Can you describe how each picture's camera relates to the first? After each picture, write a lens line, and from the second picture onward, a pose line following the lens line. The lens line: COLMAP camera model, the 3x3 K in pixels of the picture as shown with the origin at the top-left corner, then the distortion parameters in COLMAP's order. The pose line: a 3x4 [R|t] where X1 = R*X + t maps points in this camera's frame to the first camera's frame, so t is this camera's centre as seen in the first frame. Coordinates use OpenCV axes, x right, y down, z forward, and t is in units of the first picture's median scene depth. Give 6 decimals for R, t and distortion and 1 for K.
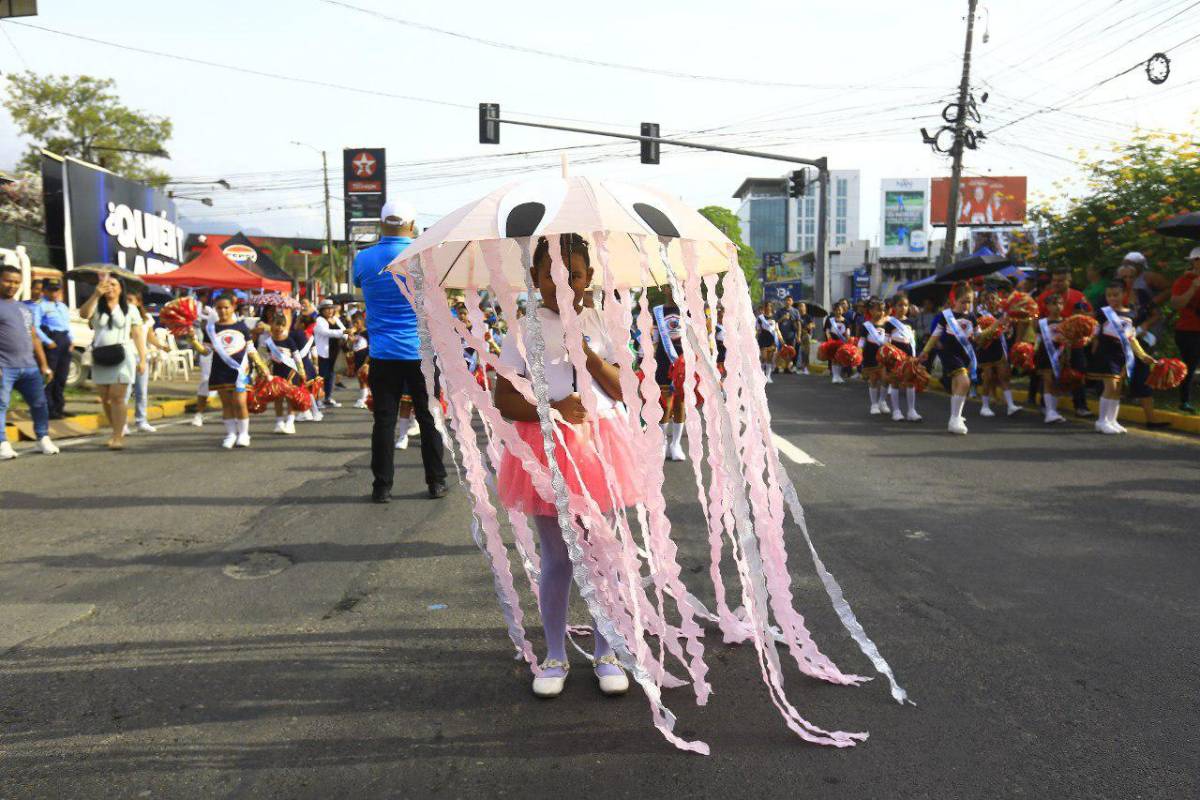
lens RADIAL K [[868.7, 0, 596.8], [0, 868.7, 395.8], [0, 0, 1]] dist [-0.029427, 0.077383]
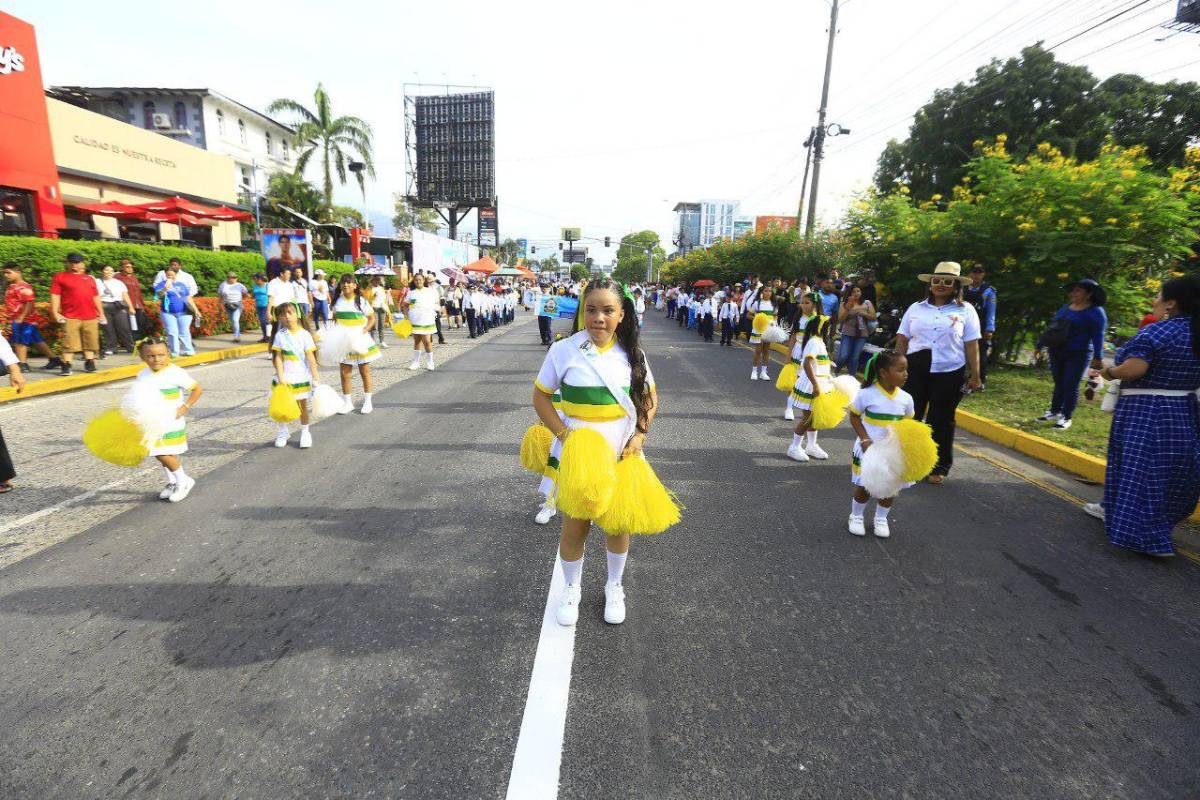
lens RADIAL K [[559.4, 0, 600.0], [0, 559.4, 400.0], [0, 0, 1]] dist [-0.022138, -0.000034]
pose [[0.999516, 0.028399, 0.012686, 0.003865], [-0.029831, 0.990743, 0.132434, 0.023408], [-0.008807, -0.132749, 0.991111, -0.409508]]
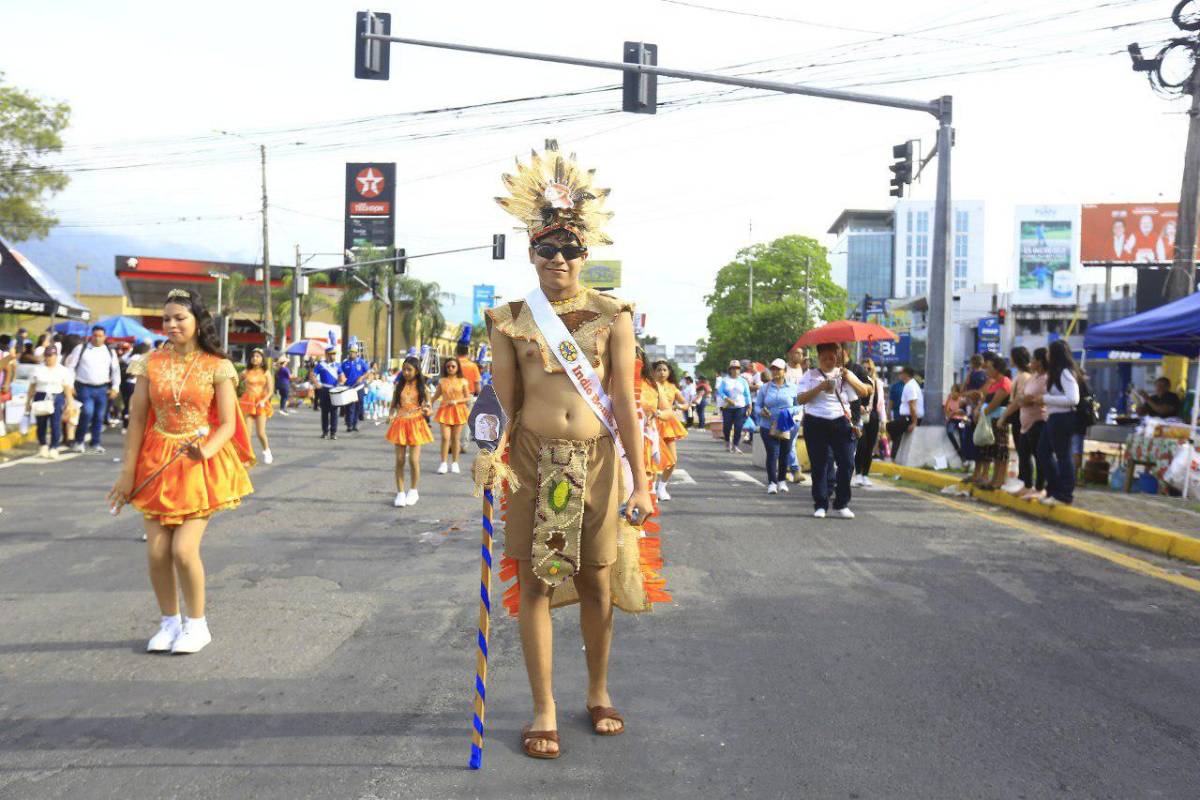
lens RADIAL K [[998.7, 0, 600.0], [0, 998.7, 400.0], [0, 0, 1]] dist [-0.001004, 0.084352]
pose [[0.997284, 0.022860, -0.070014, 0.020614], [-0.027185, 0.997739, -0.061469, -0.007804], [0.068451, 0.063206, 0.995650, 0.081784]]
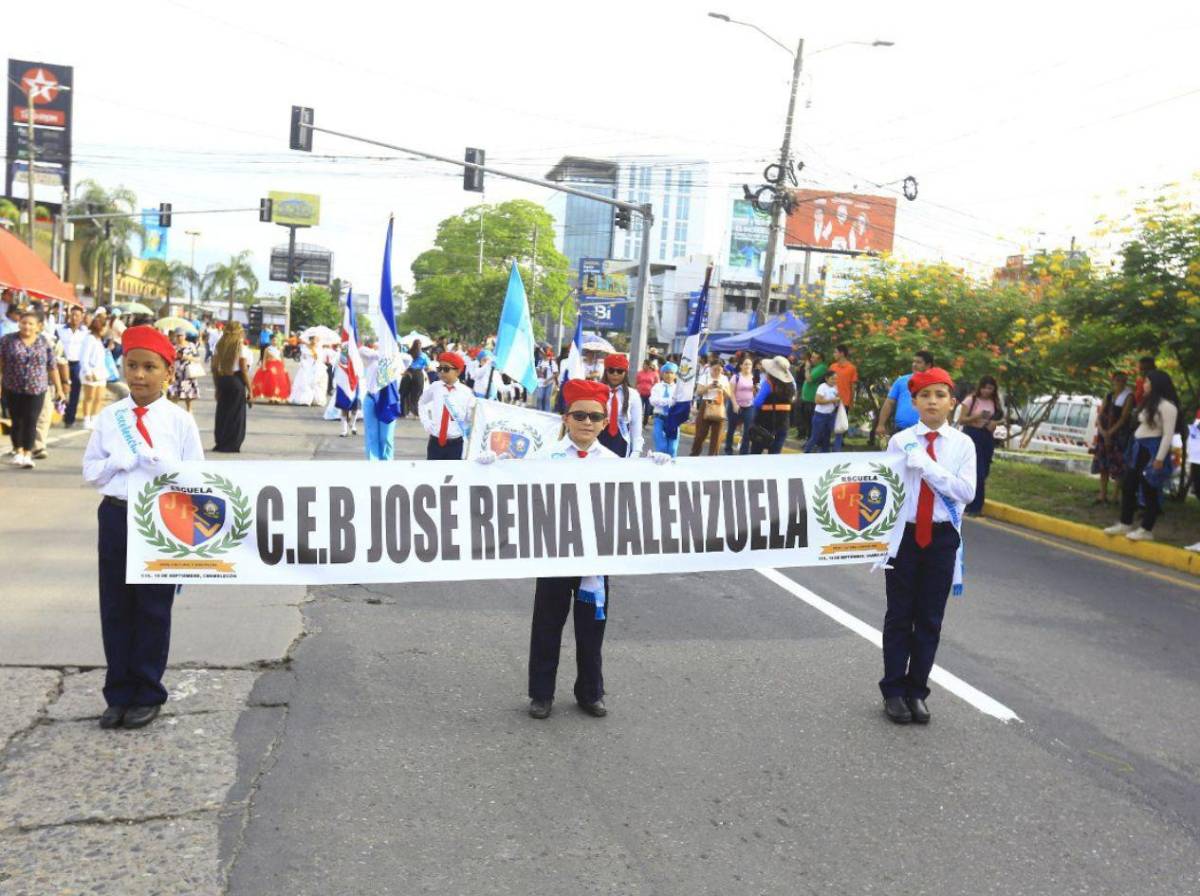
lens RADIAL K [[1209.0, 0, 598.4], [0, 1209.0, 453.0], [0, 0, 1]] dist [-0.012082, 0.117897]
pose [[0.975267, 0.057834, 0.213328, -0.016949], [-0.060390, 0.998160, 0.005478, 0.001288], [-0.212619, -0.018225, 0.976965, -0.080563]]
